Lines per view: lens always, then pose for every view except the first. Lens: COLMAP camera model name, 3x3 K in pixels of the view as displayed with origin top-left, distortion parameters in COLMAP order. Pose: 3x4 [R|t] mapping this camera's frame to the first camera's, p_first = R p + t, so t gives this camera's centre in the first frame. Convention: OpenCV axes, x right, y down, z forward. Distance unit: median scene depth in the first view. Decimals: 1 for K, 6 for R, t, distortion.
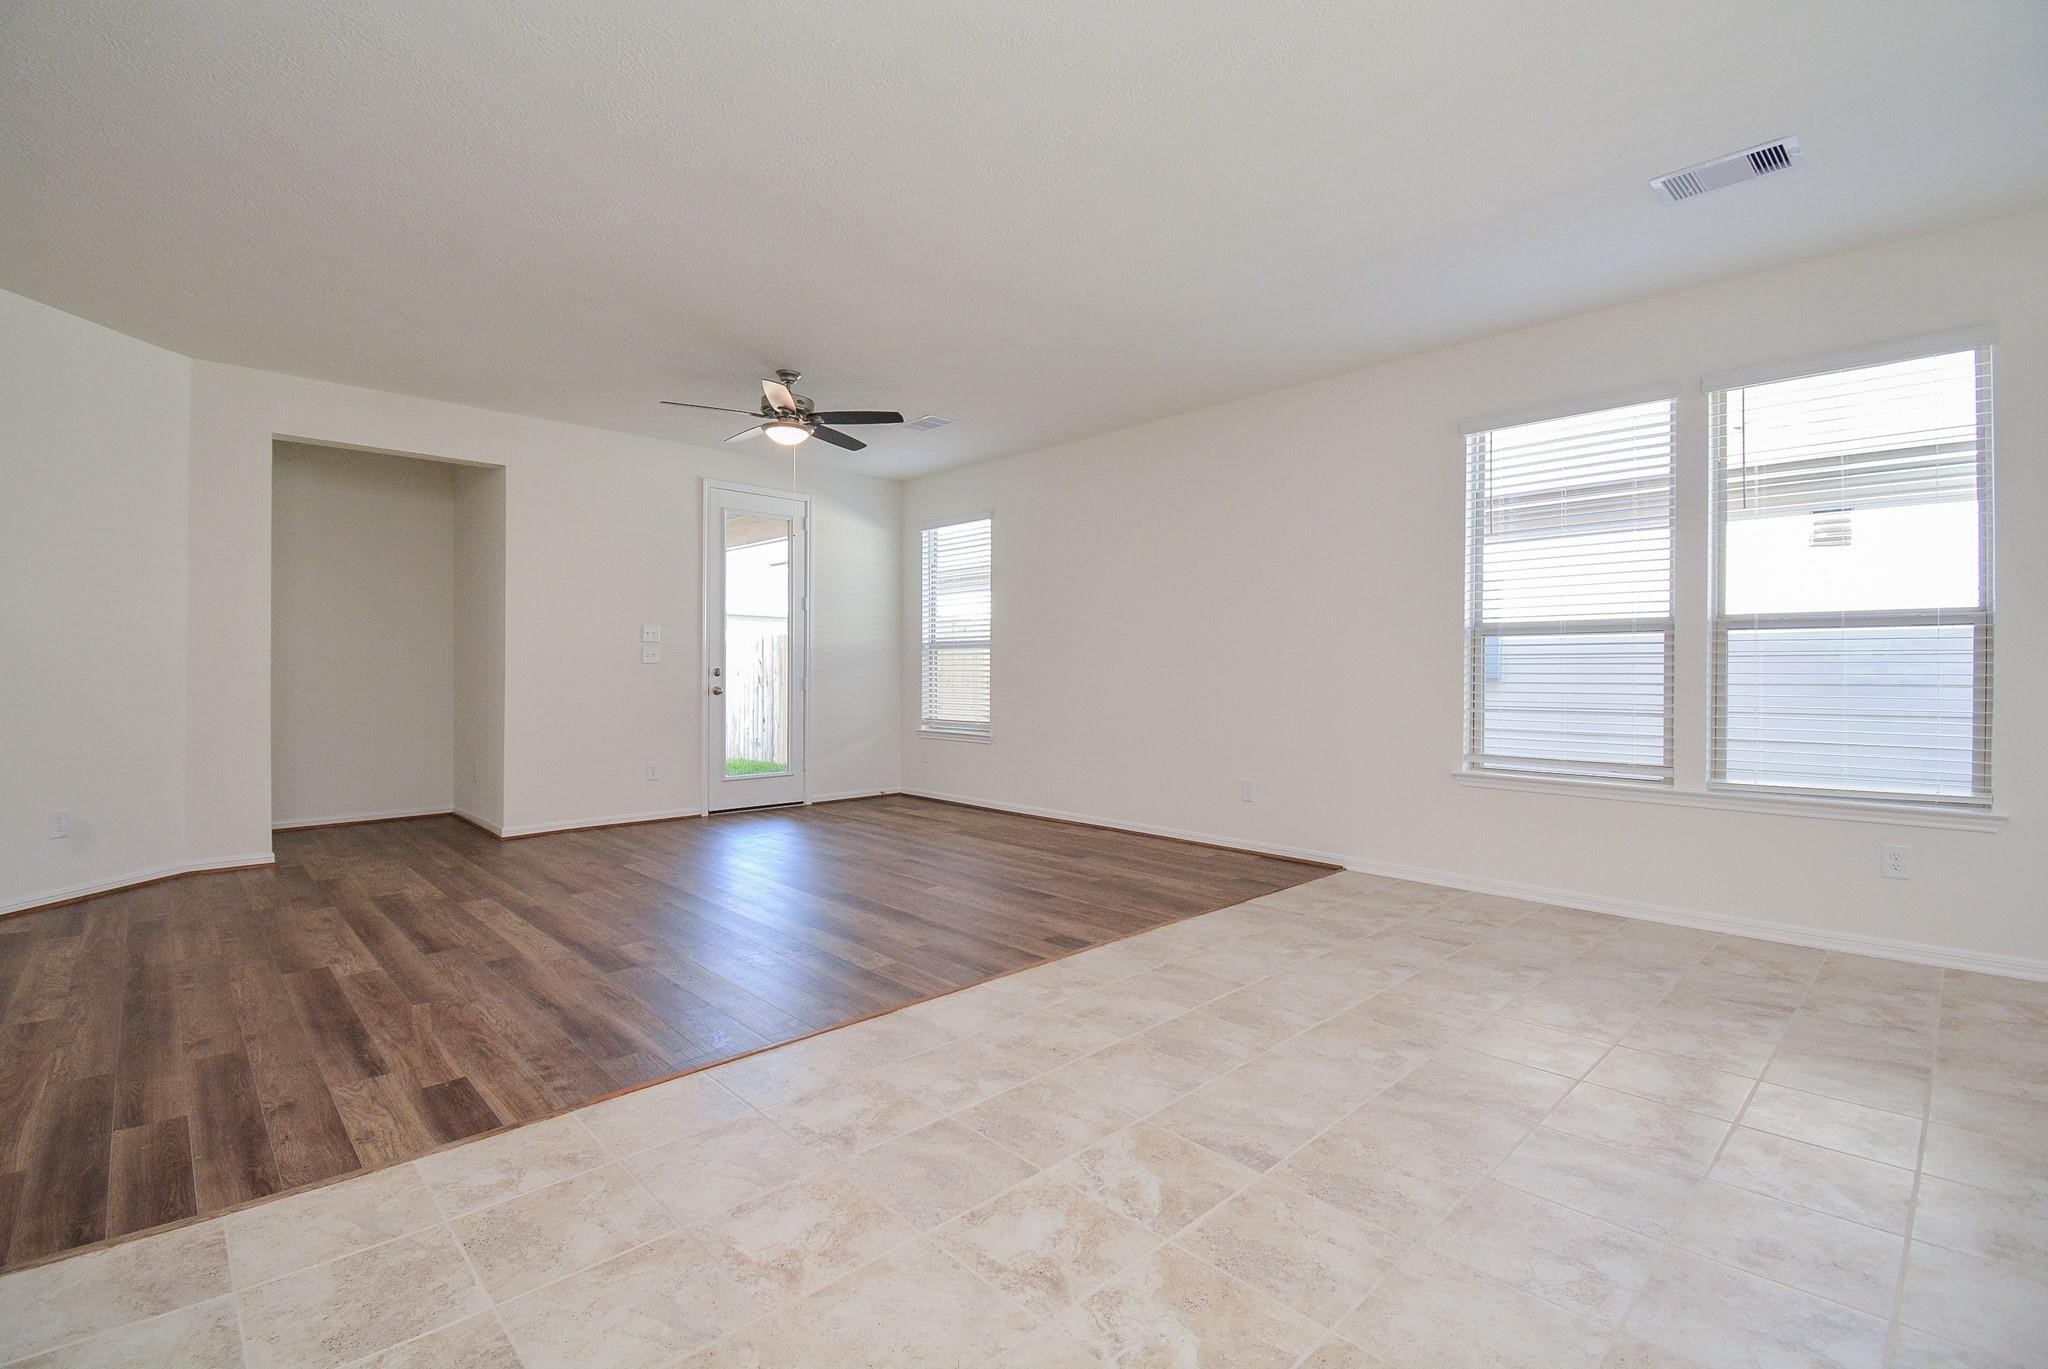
lens RADIAL K [[914.3, 0, 1029.6], [0, 914.3, 686.5], [0, 0, 1]] dist [0.009242, -0.017633]
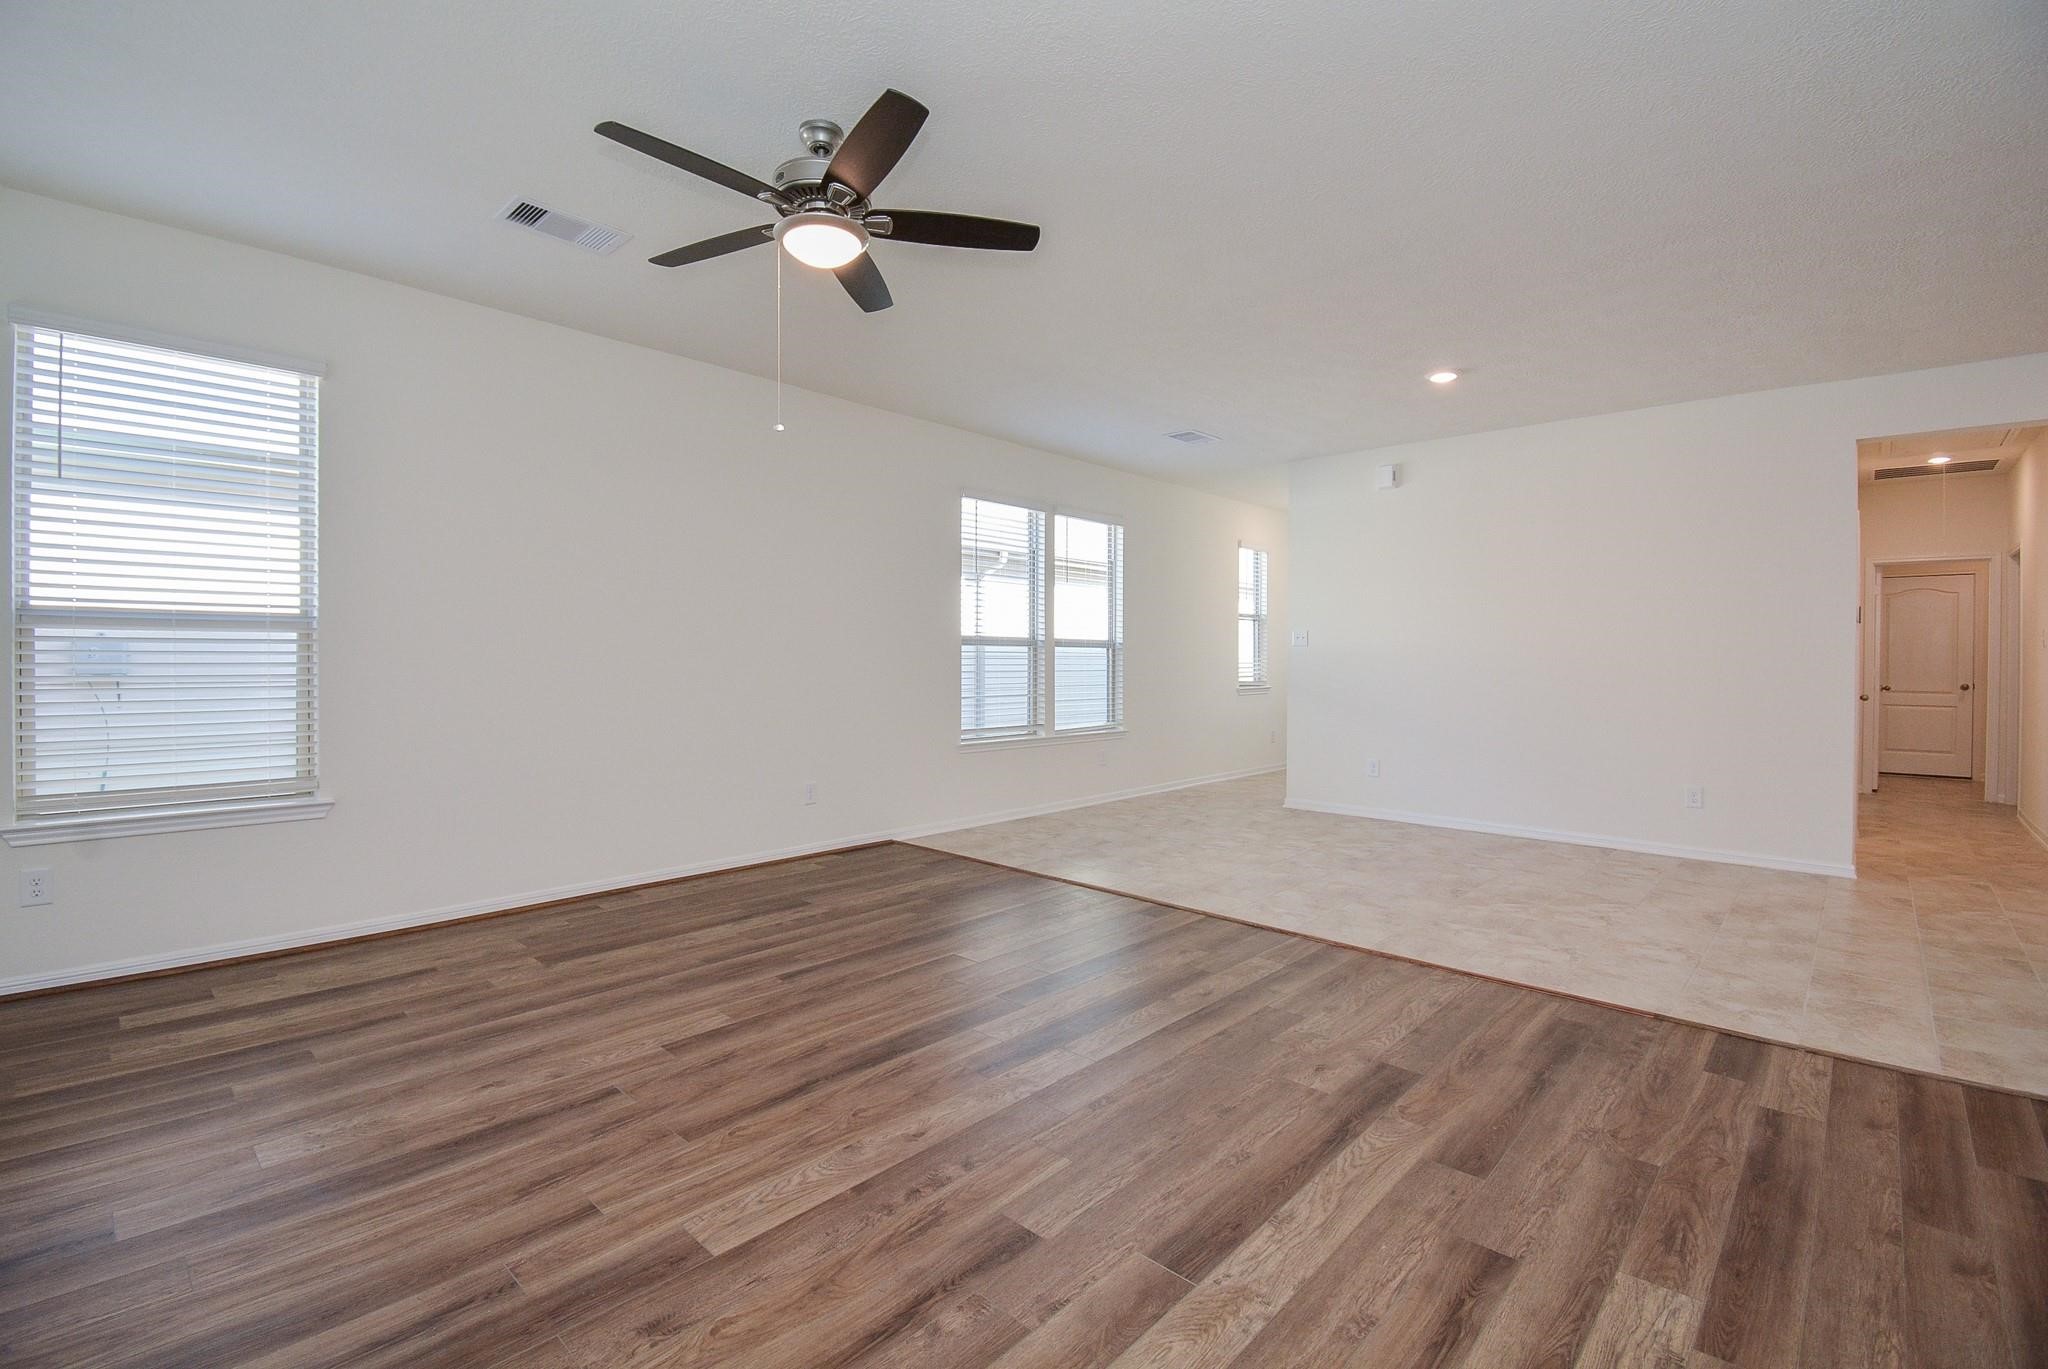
lens RADIAL K [[914.3, 0, 1007.2], [0, 914.3, 668.4], [0, 0, 1]] dist [0.009242, -0.017633]
pose [[-0.046634, -0.011215, 0.998849, -1.022904], [0.009398, 0.999888, 0.011665, -0.039340], [-0.998868, 0.009932, -0.046524, 1.159939]]
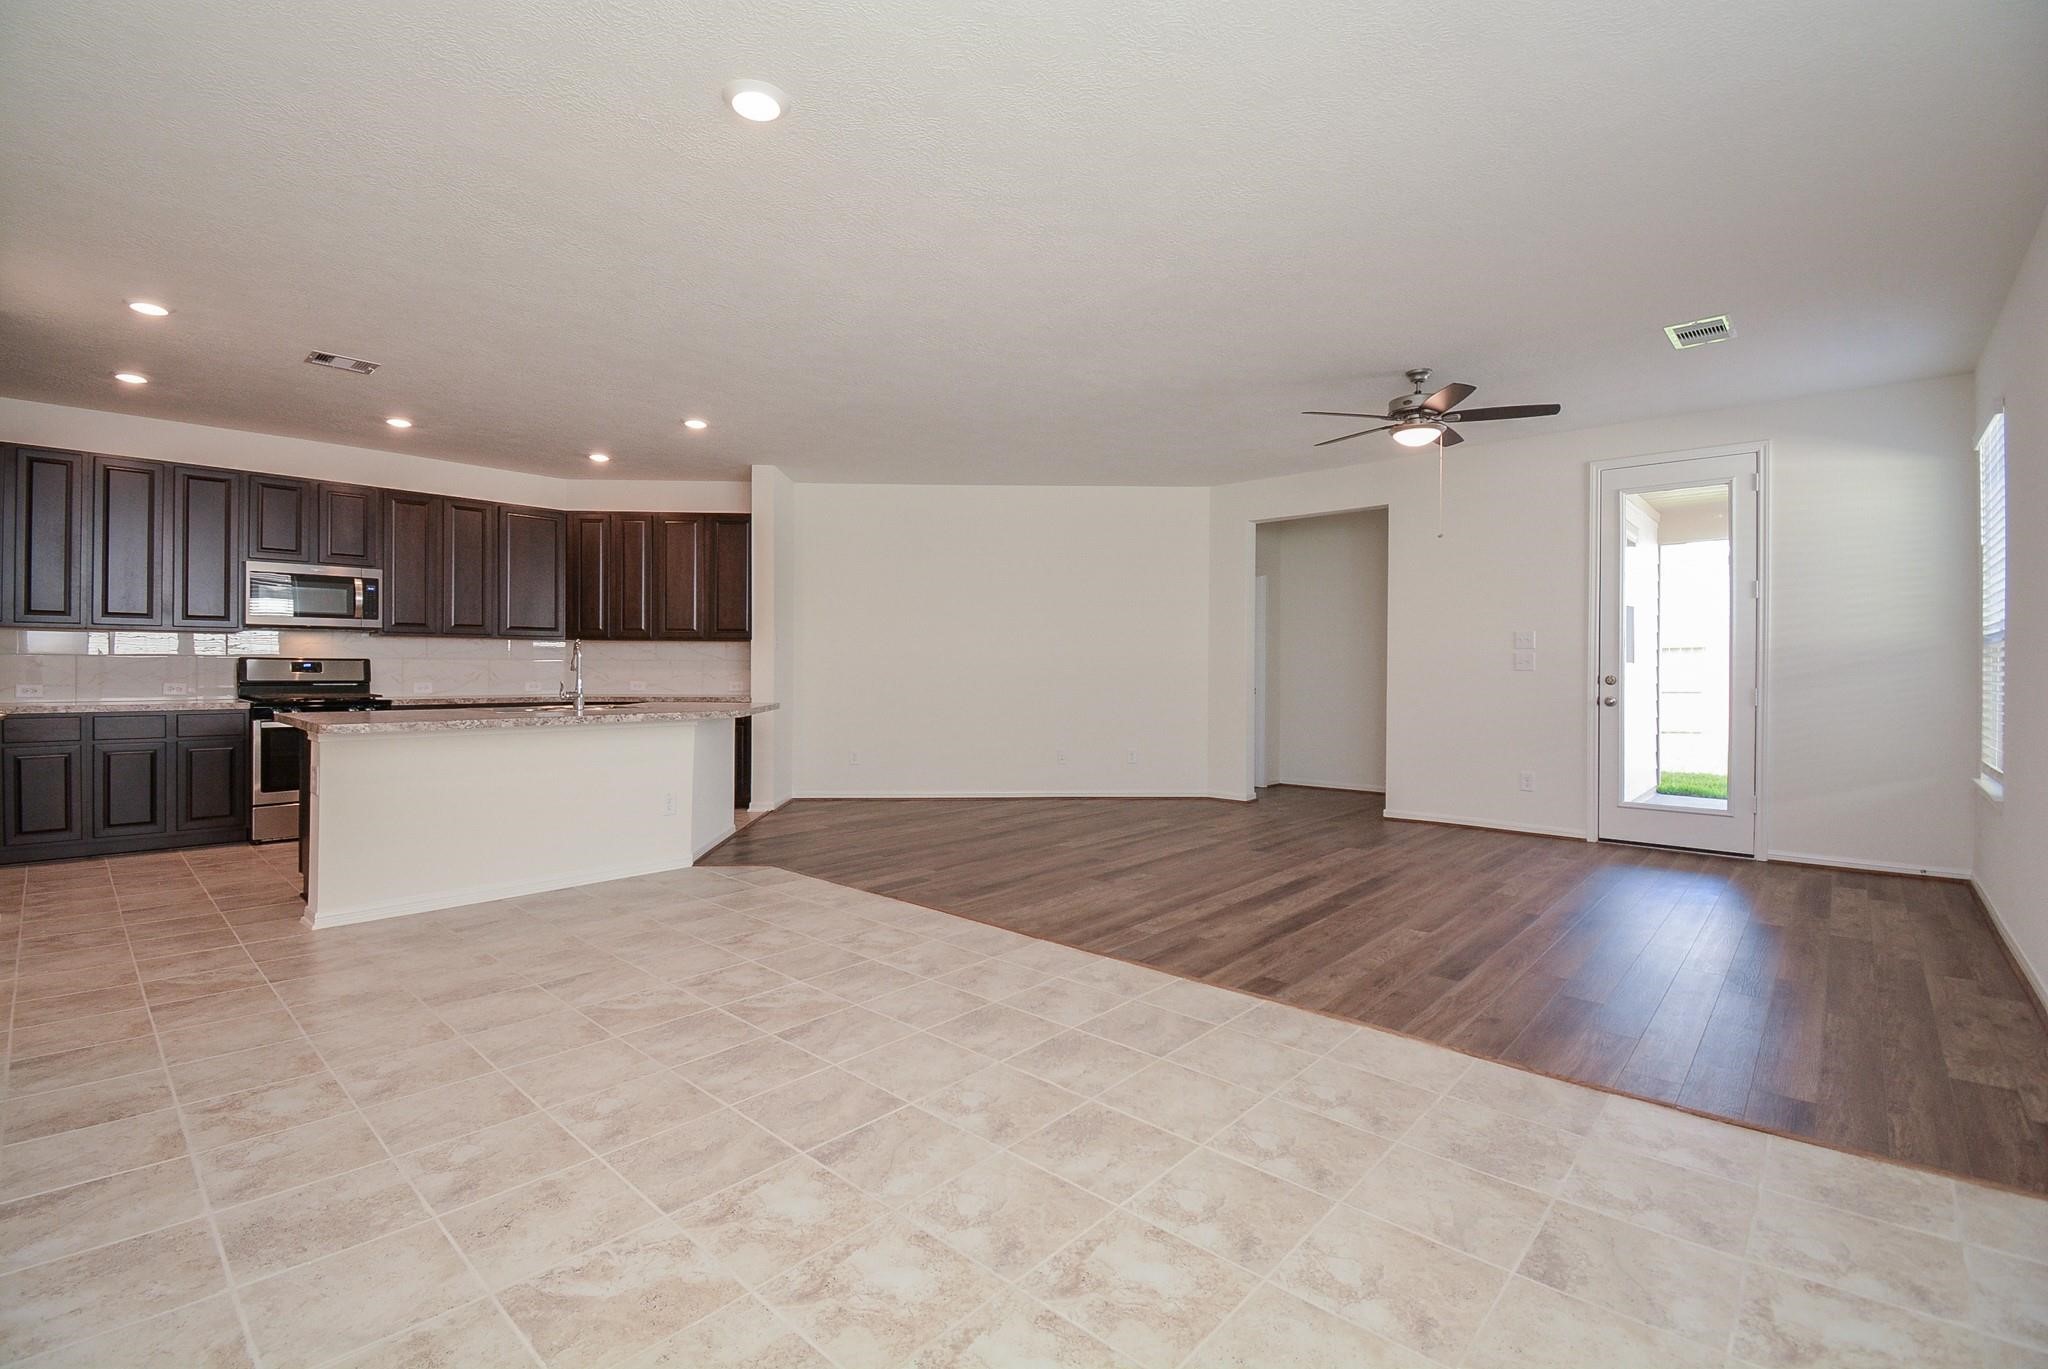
lens RADIAL K [[914.3, 0, 994.1], [0, 914.3, 663.8], [0, 0, 1]] dist [0.009242, -0.017633]
pose [[0.047960, -0.005546, -0.998834, 0.864672], [-0.021808, 0.999740, -0.006598, -0.022001], [0.998611, 0.022099, 0.047826, 0.643020]]
